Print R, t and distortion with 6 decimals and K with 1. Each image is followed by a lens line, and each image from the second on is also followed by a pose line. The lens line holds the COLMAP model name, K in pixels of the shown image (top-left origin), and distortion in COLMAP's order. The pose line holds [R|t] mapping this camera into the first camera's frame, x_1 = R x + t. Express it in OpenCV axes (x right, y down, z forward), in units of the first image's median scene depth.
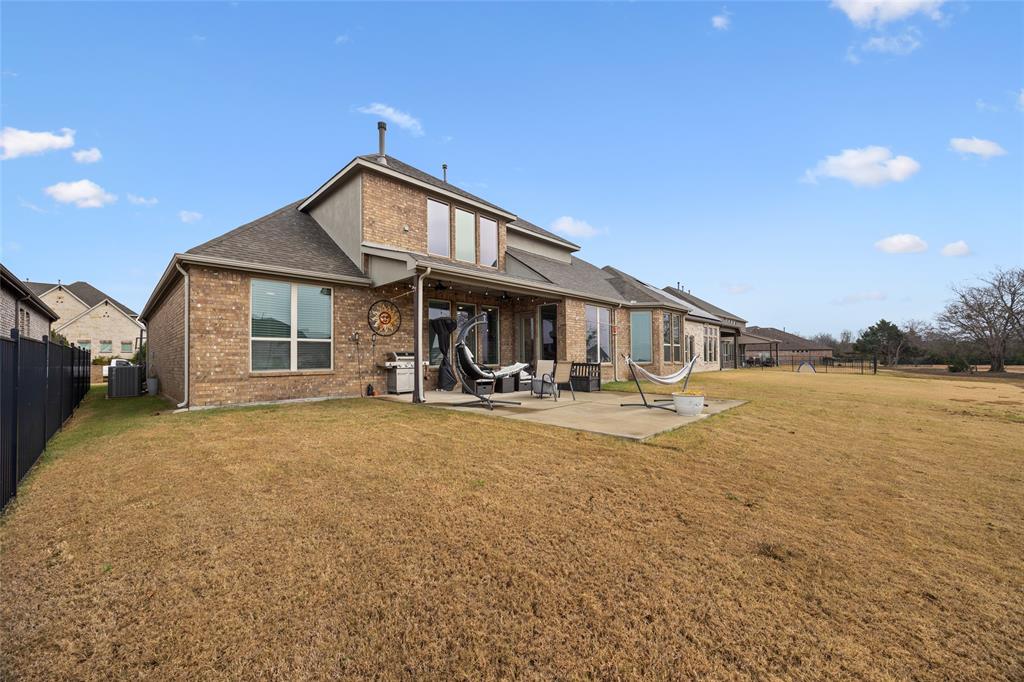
lens RADIAL K [[392.3, 0, 511.3], [0, 392.3, 352.6], [0, 0, 1]] dist [-0.000243, 0.000012]
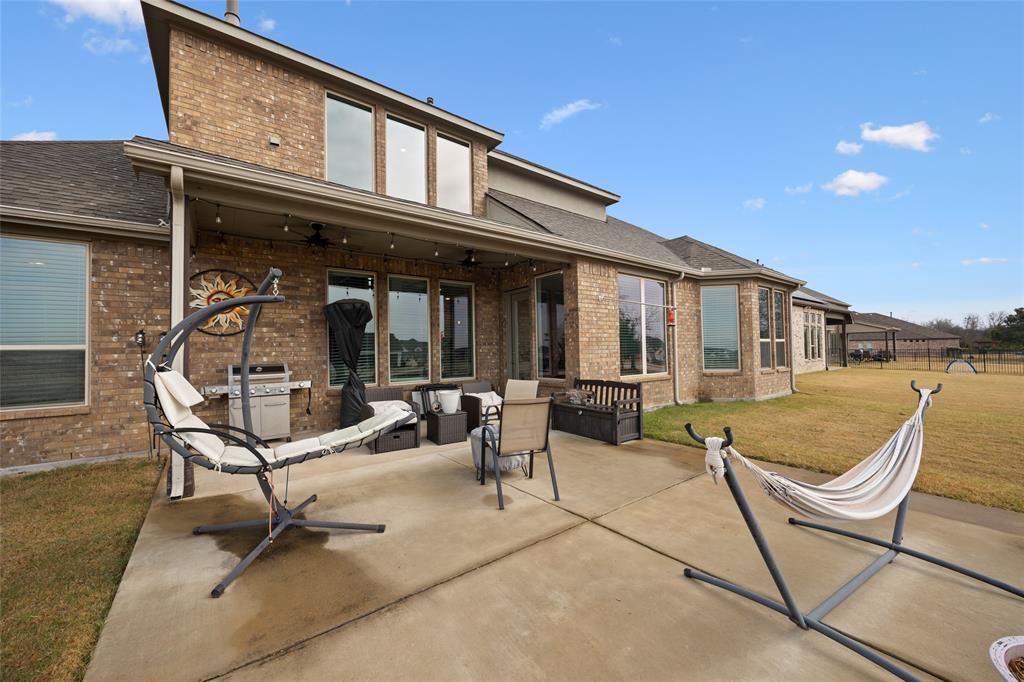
lens RADIAL K [[392.4, 0, 513.4], [0, 392.4, 343.4], [0, 0, 1]] dist [-0.001990, -0.000011]
pose [[0.990148, -0.010802, -0.139610, 0.111574], [0.010433, 0.999940, -0.003379, -0.019297], [0.139638, 0.001889, 0.990201, 0.396023]]
